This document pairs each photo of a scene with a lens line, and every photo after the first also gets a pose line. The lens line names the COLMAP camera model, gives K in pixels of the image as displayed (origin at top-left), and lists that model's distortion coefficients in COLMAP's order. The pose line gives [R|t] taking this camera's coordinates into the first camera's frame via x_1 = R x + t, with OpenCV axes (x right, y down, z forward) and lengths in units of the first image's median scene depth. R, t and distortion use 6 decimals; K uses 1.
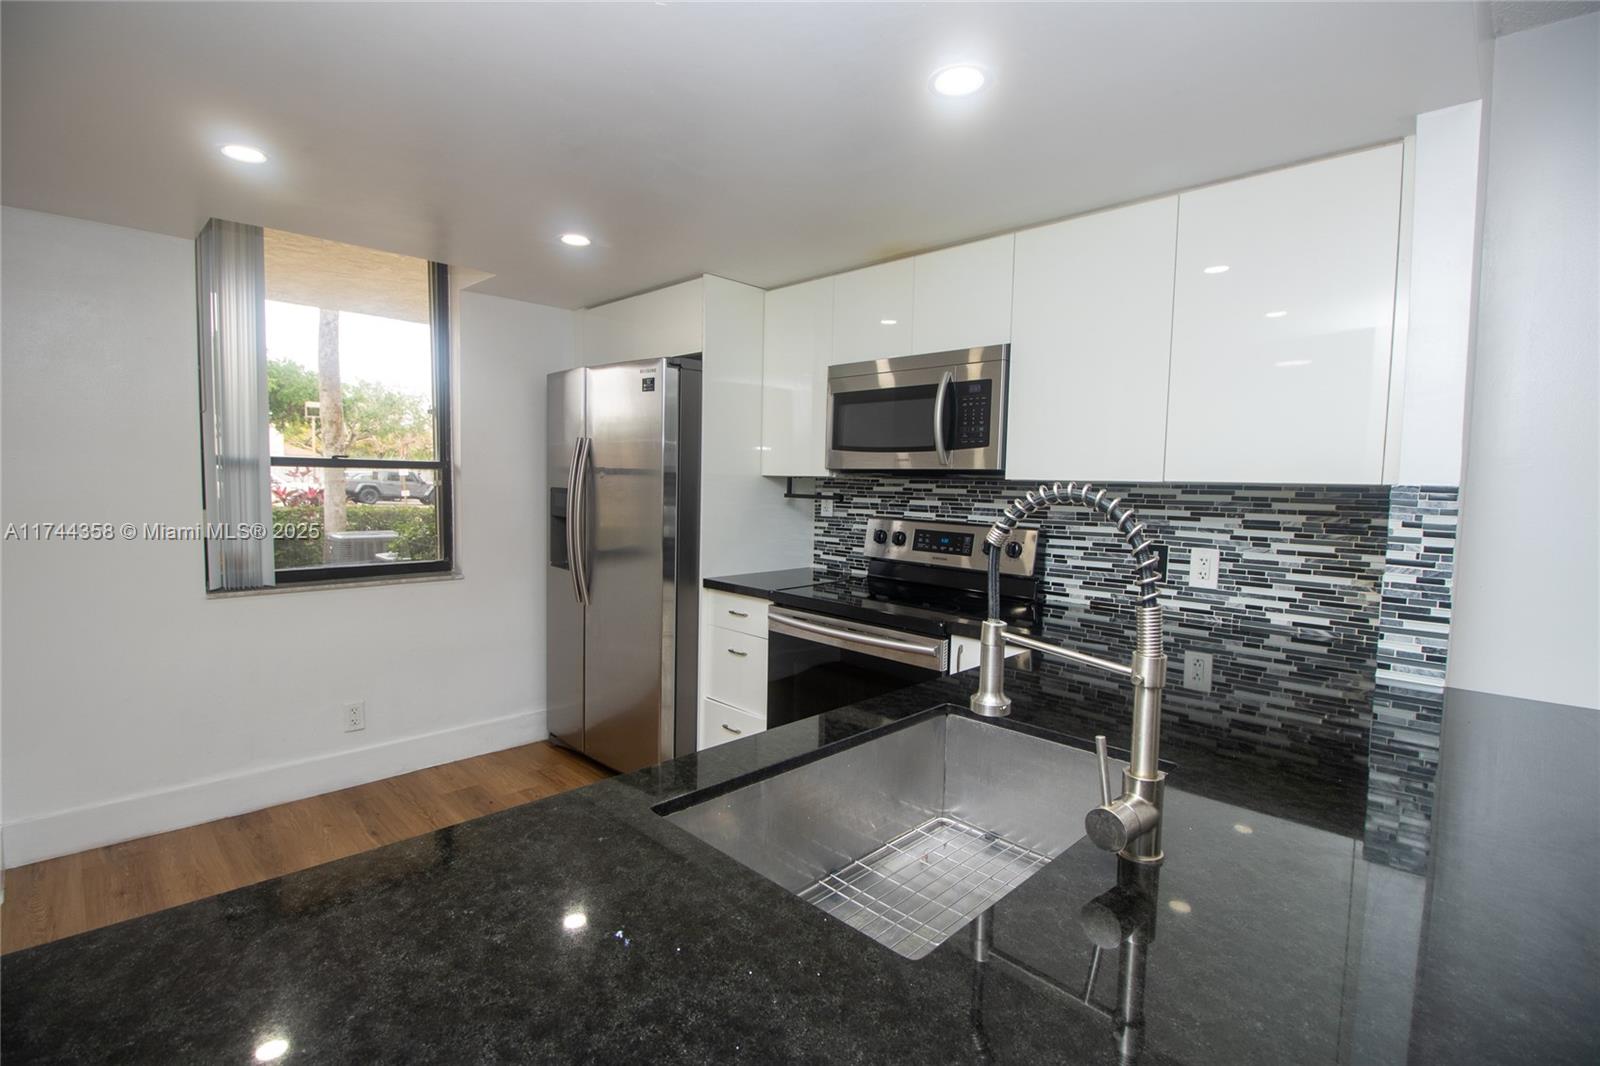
lens RADIAL K [[746.8, 0, 800.0], [0, 746.8, 533.0], [0, 0, 1]] dist [0.000799, -0.001000]
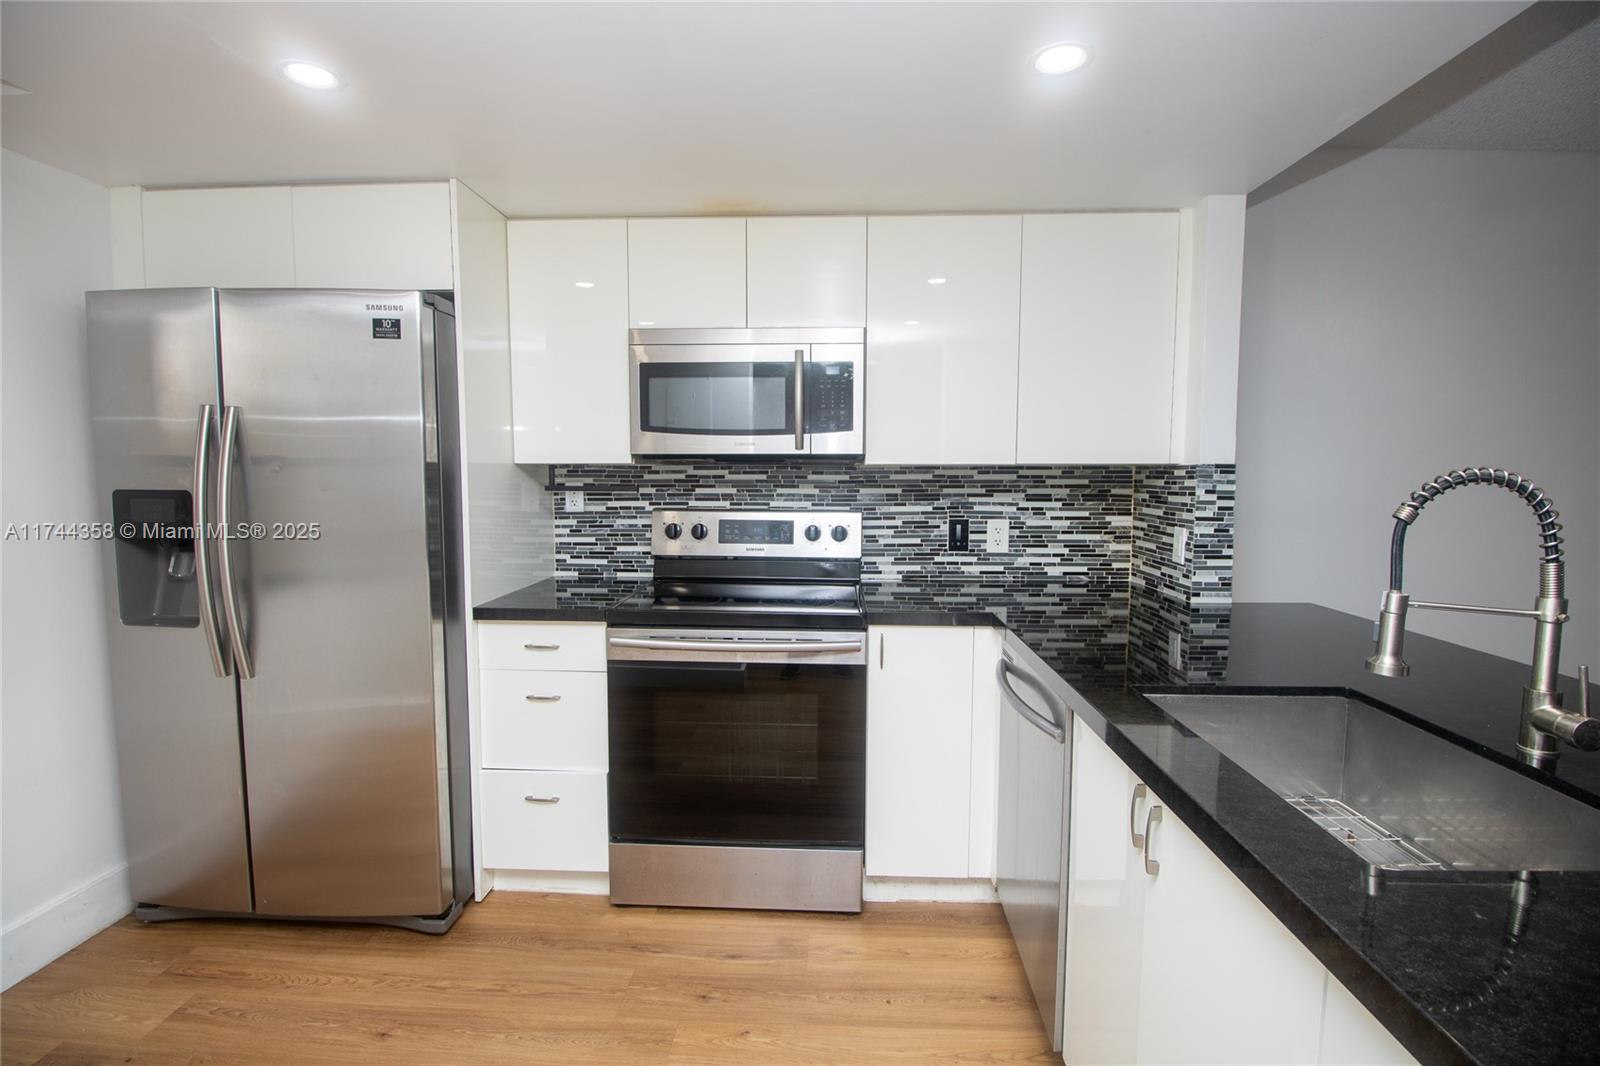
lens RADIAL K [[746.8, 0, 800.0], [0, 746.8, 533.0], [0, 0, 1]] dist [0.000799, -0.001000]
pose [[0.740204, -0.076961, 0.667963, -0.482036], [0.061749, 0.997010, 0.046446, -0.032161], [-0.669541, 0.006867, 0.742744, 0.325999]]
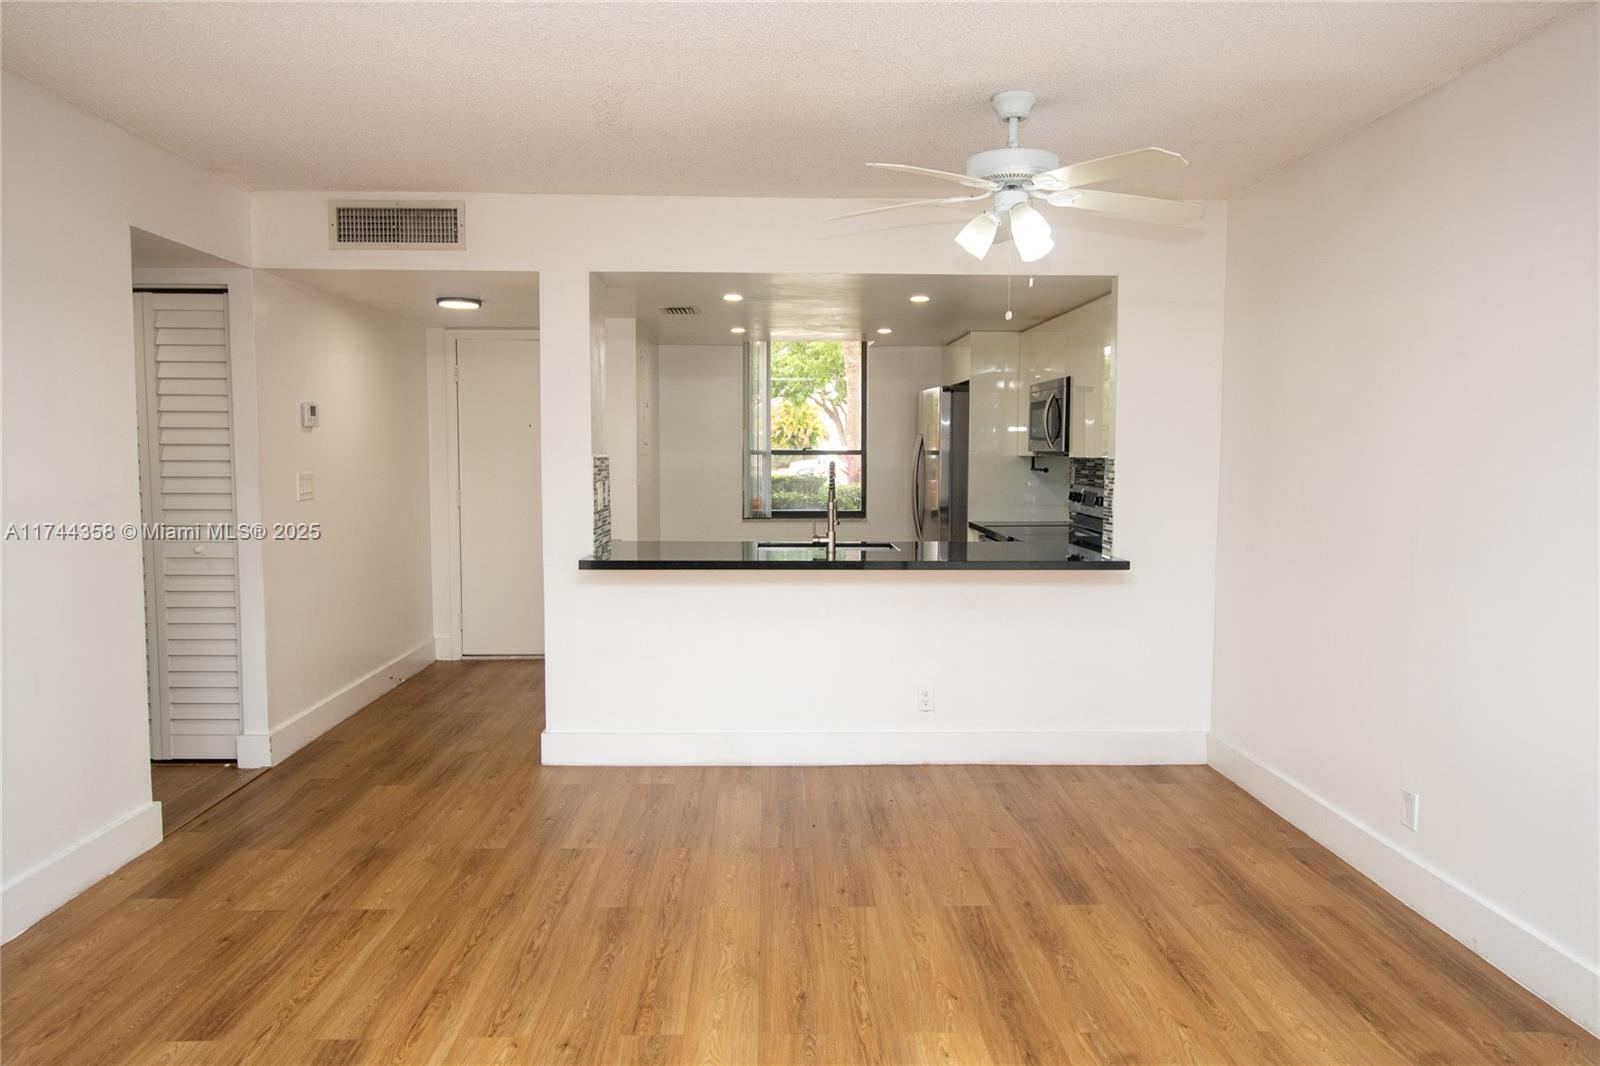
lens RADIAL K [[1051.9, 0, 800.0], [0, 1051.9, 533.0], [0, 0, 1]] dist [-0.000172, -0.000016]
pose [[0.733506, 0.035540, -0.678754, 1.455739], [-0.037168, 0.999235, 0.012156, 0.090950], [0.678667, 0.016311, 0.734265, -1.139906]]
